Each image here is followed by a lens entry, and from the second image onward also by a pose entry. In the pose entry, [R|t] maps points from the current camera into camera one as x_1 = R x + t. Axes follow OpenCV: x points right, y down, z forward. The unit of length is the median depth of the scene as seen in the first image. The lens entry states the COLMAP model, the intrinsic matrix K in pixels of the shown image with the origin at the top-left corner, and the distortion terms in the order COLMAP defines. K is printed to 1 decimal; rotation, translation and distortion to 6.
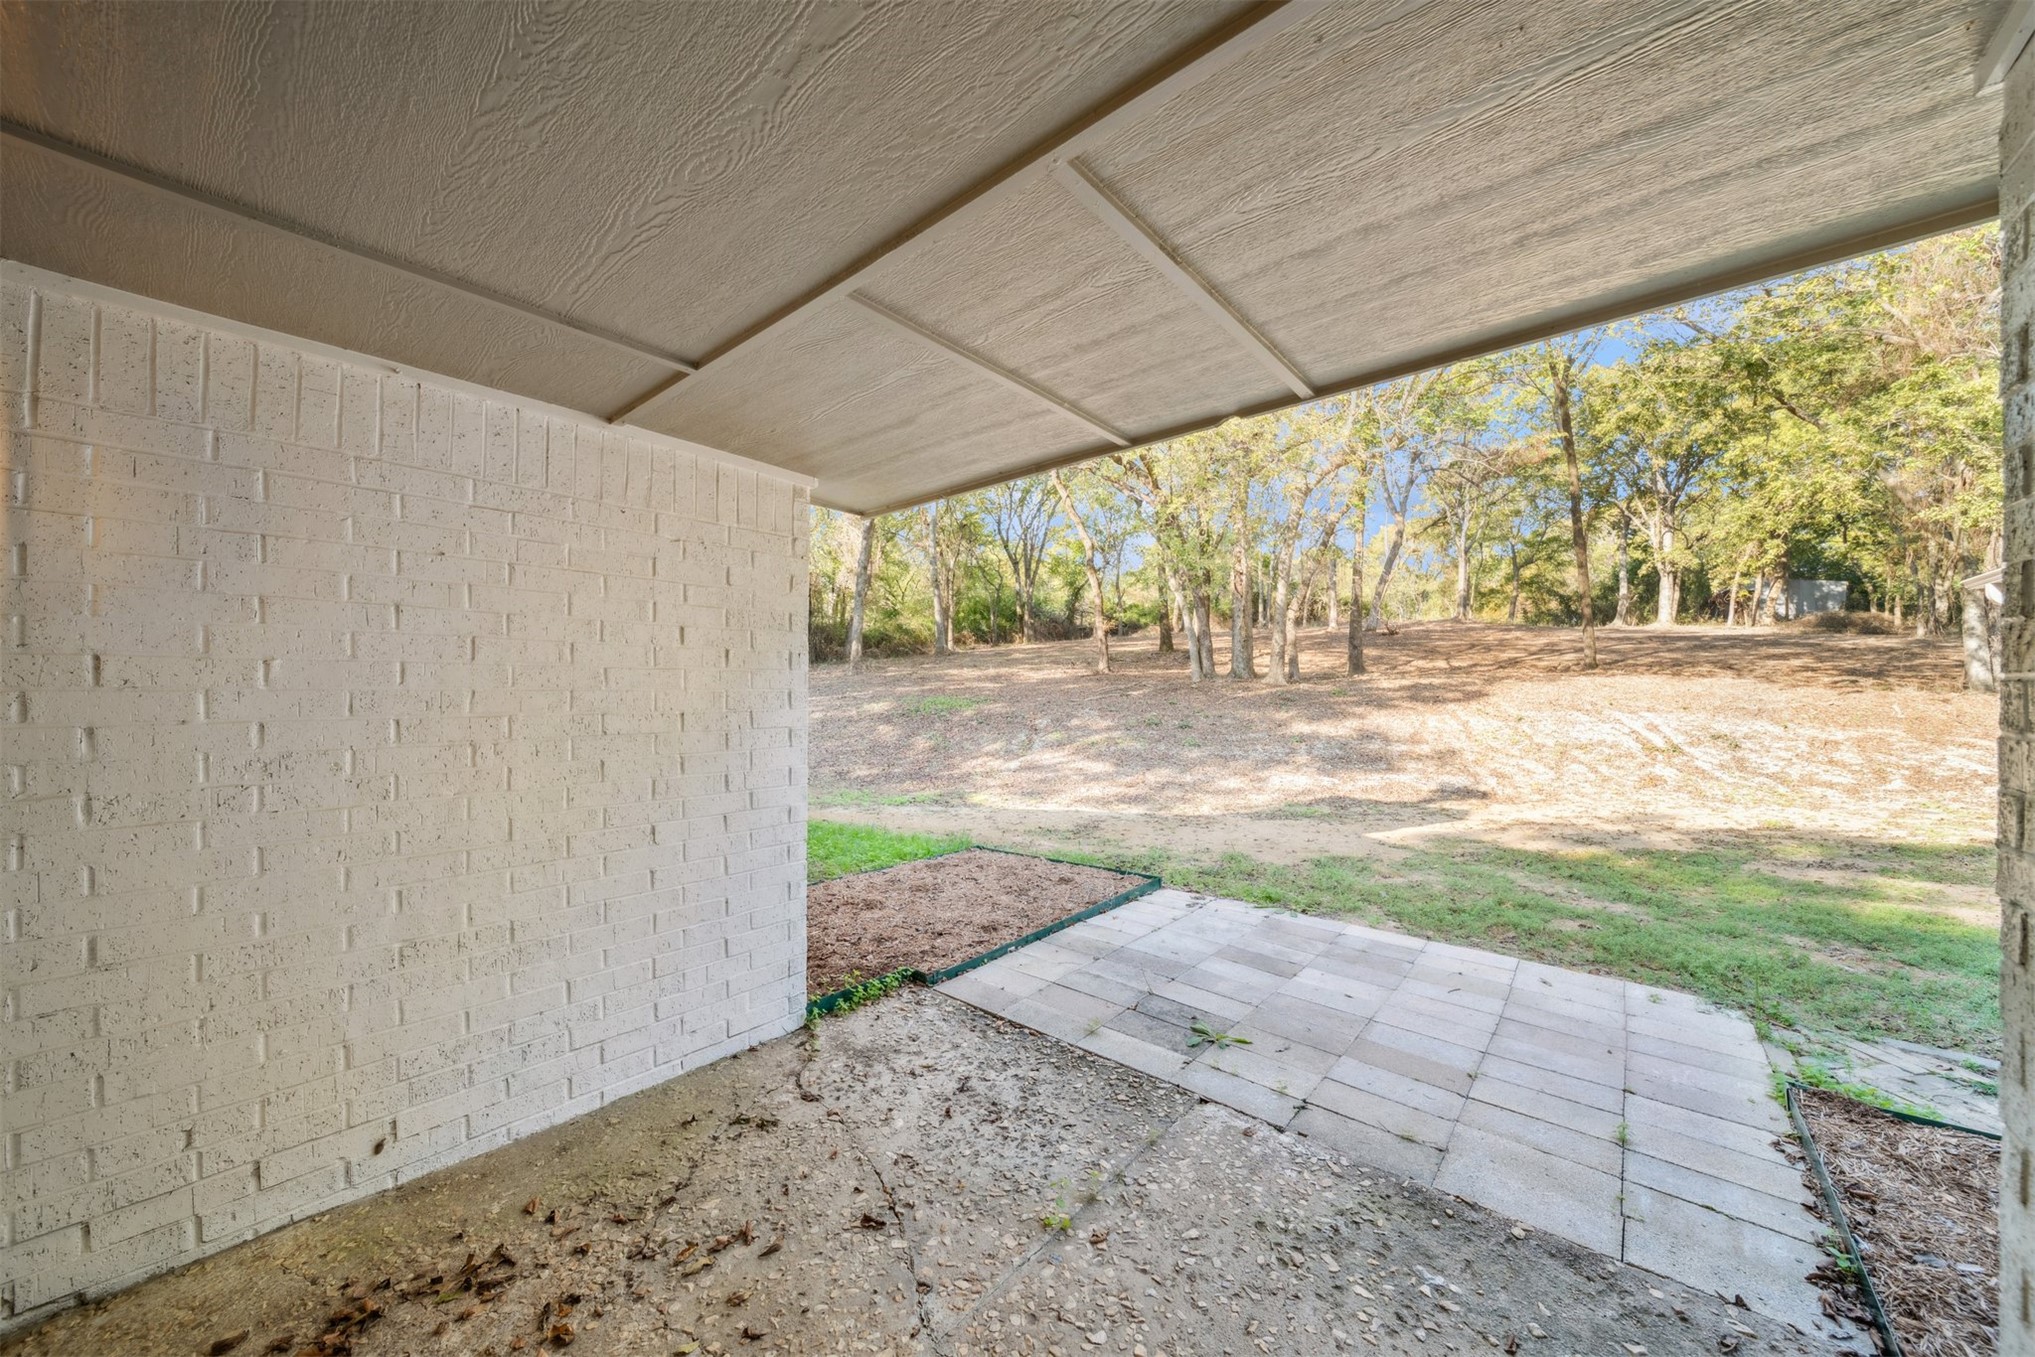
lens RADIAL K [[716.0, 0, 1024.0], [0, 716.0, 675.8], [0, 0, 1]] dist [-0.002174, -0.000714]
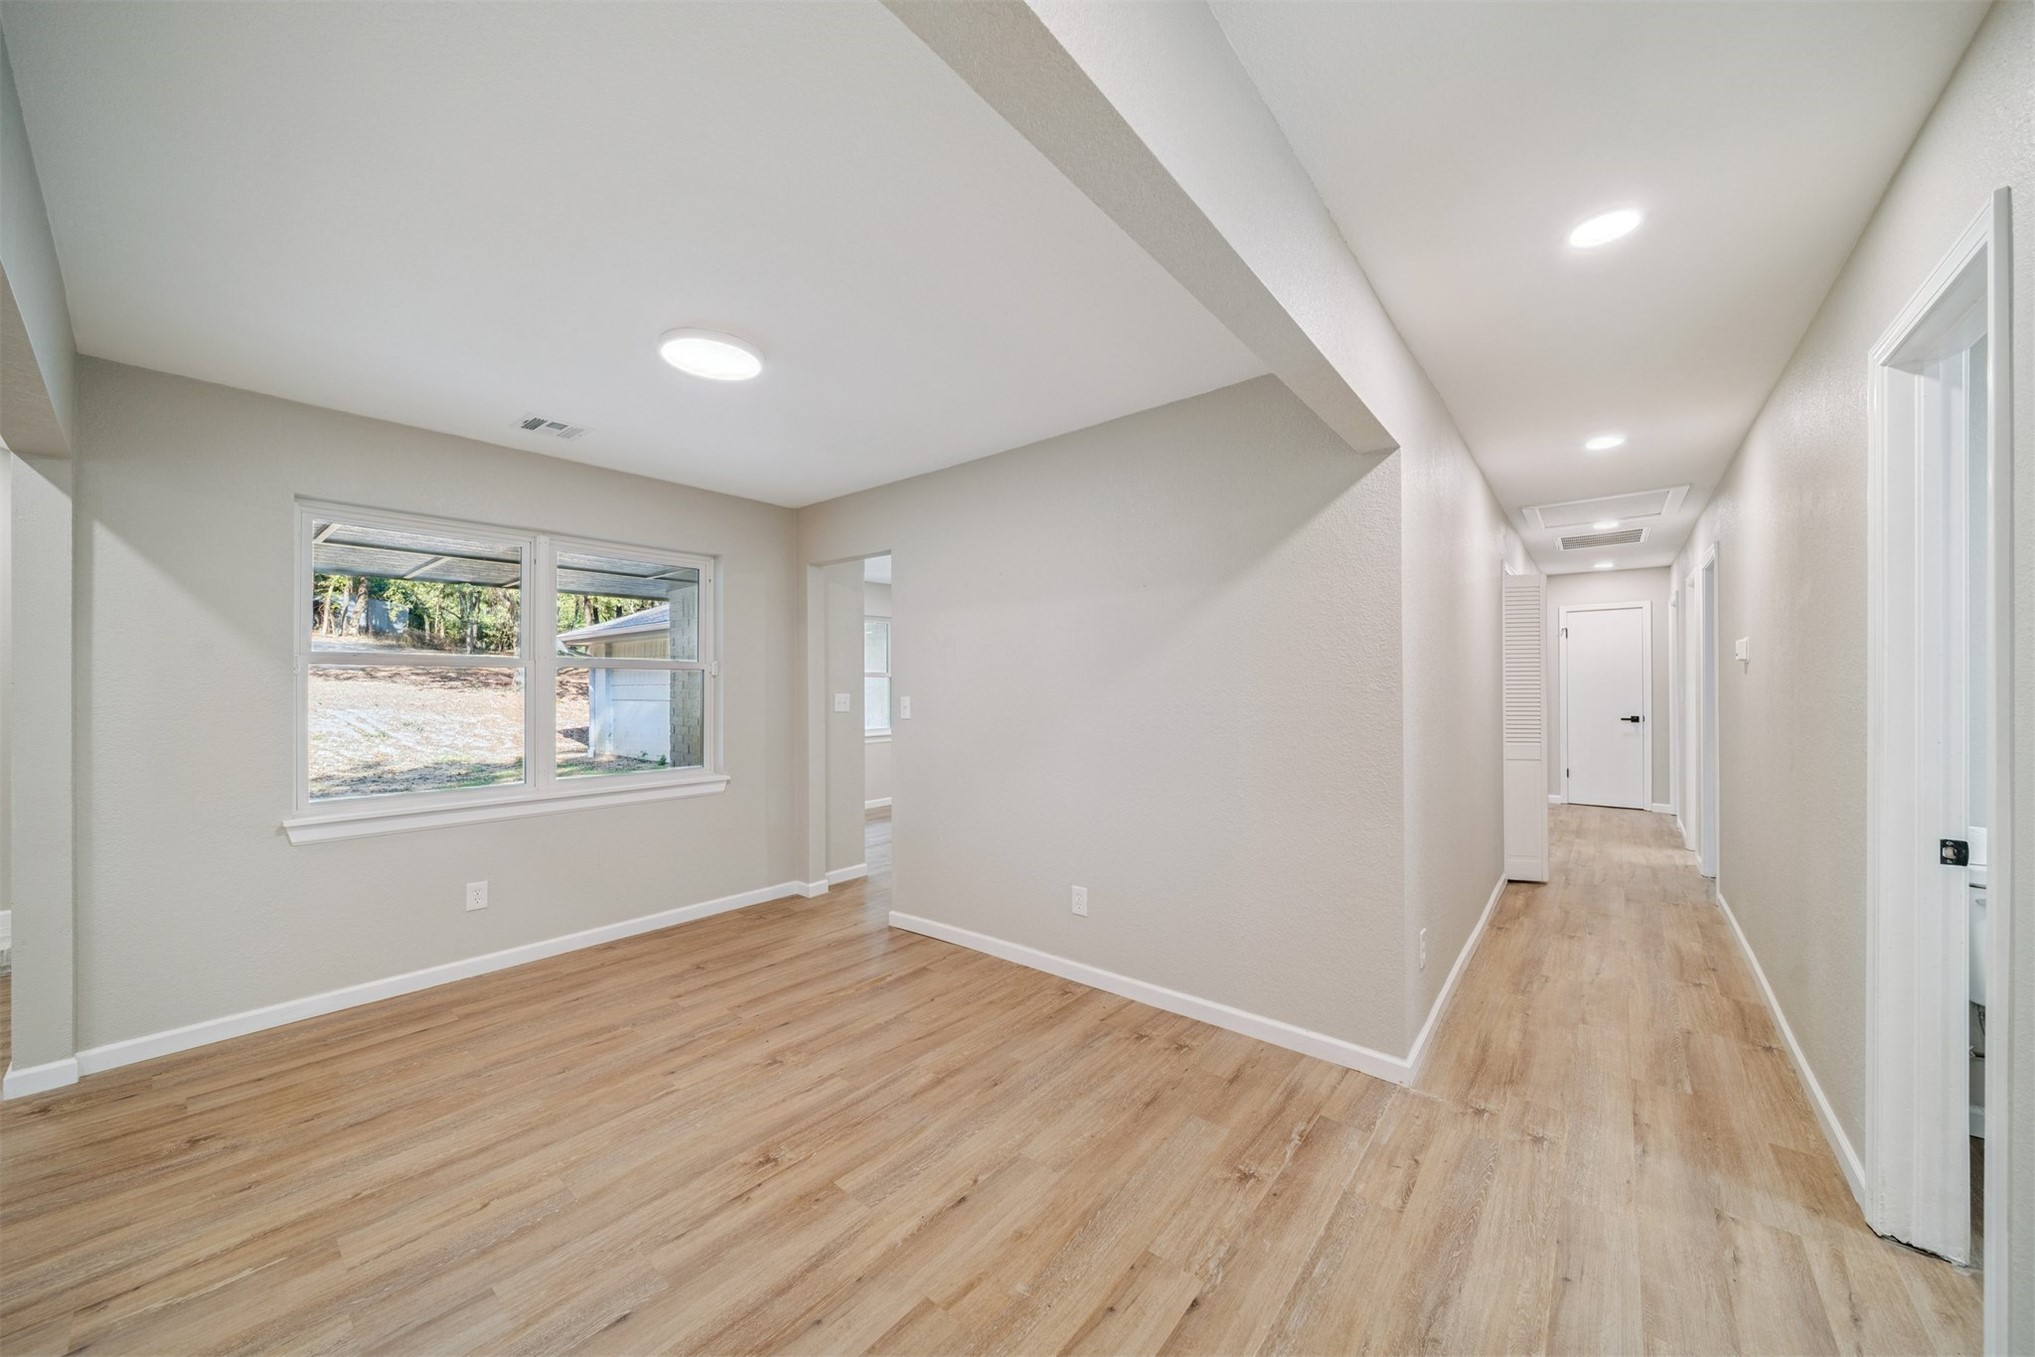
lens RADIAL K [[716.0, 0, 996.9], [0, 716.0, 695.4], [0, 0, 1]] dist [-0.002174, -0.000714]
pose [[-0.002532, -0.010435, 0.999942, -0.449798], [-0.016571, 0.999809, 0.010391, -0.005927], [-0.999859, -0.016544, -0.002704, -0.165318]]
